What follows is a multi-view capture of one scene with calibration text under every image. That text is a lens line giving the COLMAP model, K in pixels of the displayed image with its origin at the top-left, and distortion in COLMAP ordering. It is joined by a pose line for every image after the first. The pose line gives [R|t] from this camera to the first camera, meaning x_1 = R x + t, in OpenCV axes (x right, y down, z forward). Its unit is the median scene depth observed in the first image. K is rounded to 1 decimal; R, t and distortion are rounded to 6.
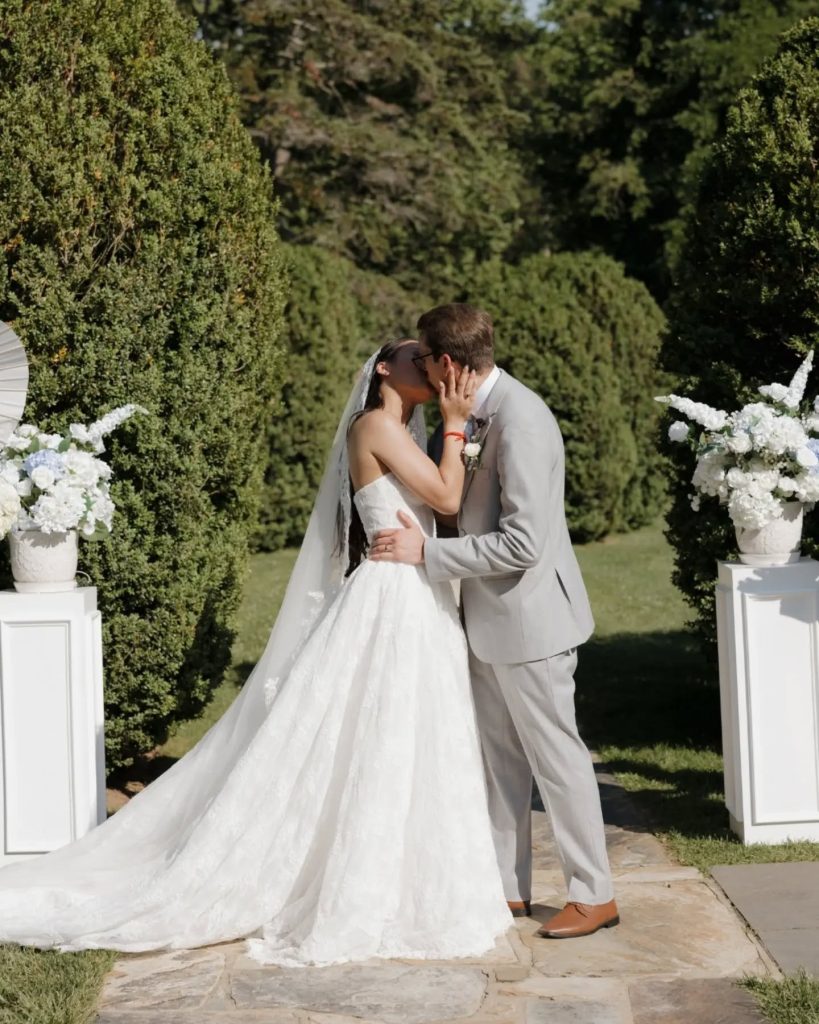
lens RADIAL K [[1354.4, 0, 409.5], [0, 1354.4, 512.0], [0, 0, 1]] dist [0.002508, 0.003822]
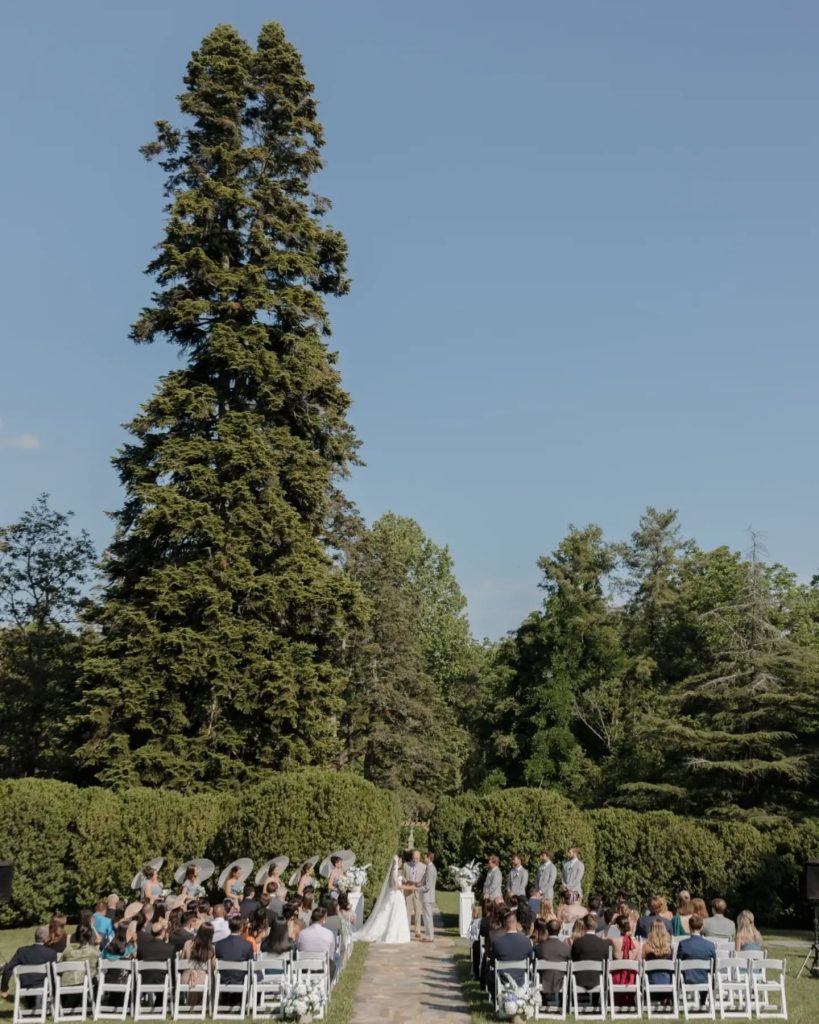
lens RADIAL K [[1354.4, 0, 409.5], [0, 1354.4, 512.0], [0, 0, 1]] dist [0.002508, 0.003822]
pose [[0.999058, 0.034663, -0.026121, 0.025963], [-0.040106, 0.967334, -0.250312, -0.024393], [0.016591, 0.251124, 0.967813, -1.529815]]
